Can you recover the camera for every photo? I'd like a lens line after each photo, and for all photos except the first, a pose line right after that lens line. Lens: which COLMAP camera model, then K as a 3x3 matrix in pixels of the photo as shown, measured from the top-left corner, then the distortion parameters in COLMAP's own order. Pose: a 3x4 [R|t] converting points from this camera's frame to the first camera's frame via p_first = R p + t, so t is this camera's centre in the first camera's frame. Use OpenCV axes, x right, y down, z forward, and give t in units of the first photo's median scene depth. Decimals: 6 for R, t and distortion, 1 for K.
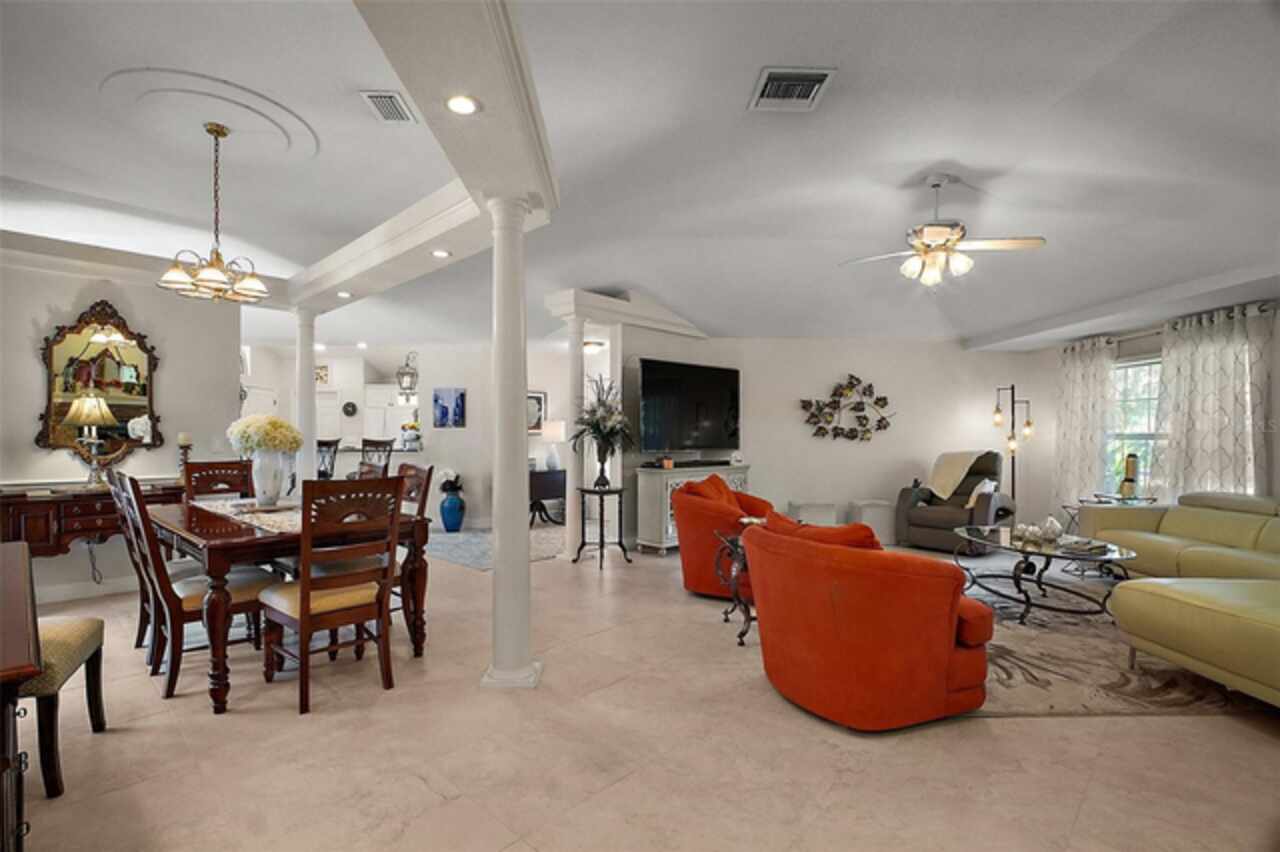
lens RADIAL K [[592.1, 0, 638.6], [0, 592.1, 432.6], [0, 0, 1]] dist [0.002110, -0.000036]
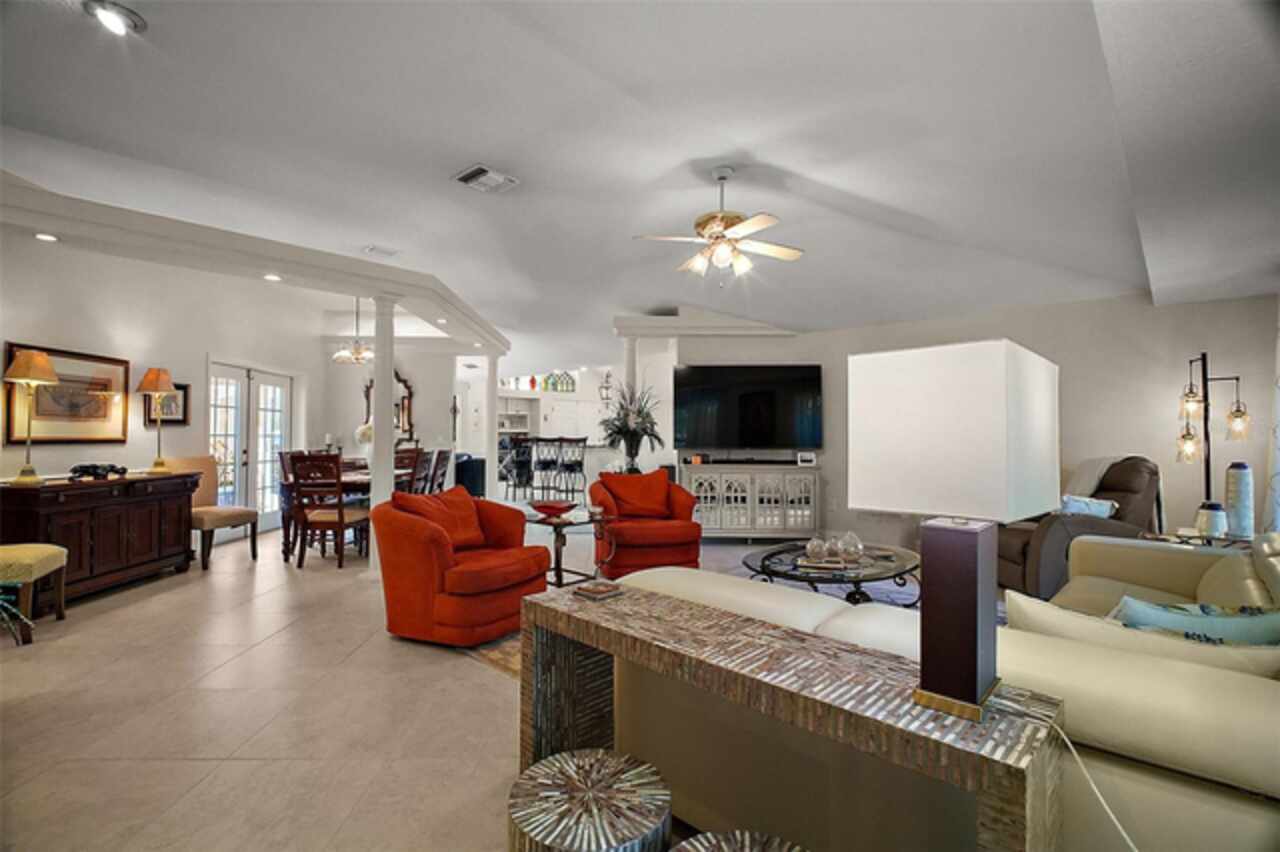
lens RADIAL K [[592.1, 0, 638.1], [0, 592.1, 429.6], [0, 0, 1]] dist [0.002110, -0.000036]
pose [[0.721612, -0.009389, -0.692234, 0.644711], [0.008857, 0.999951, -0.004329, -0.000781], [0.692241, -0.003007, 0.721660, 0.120898]]
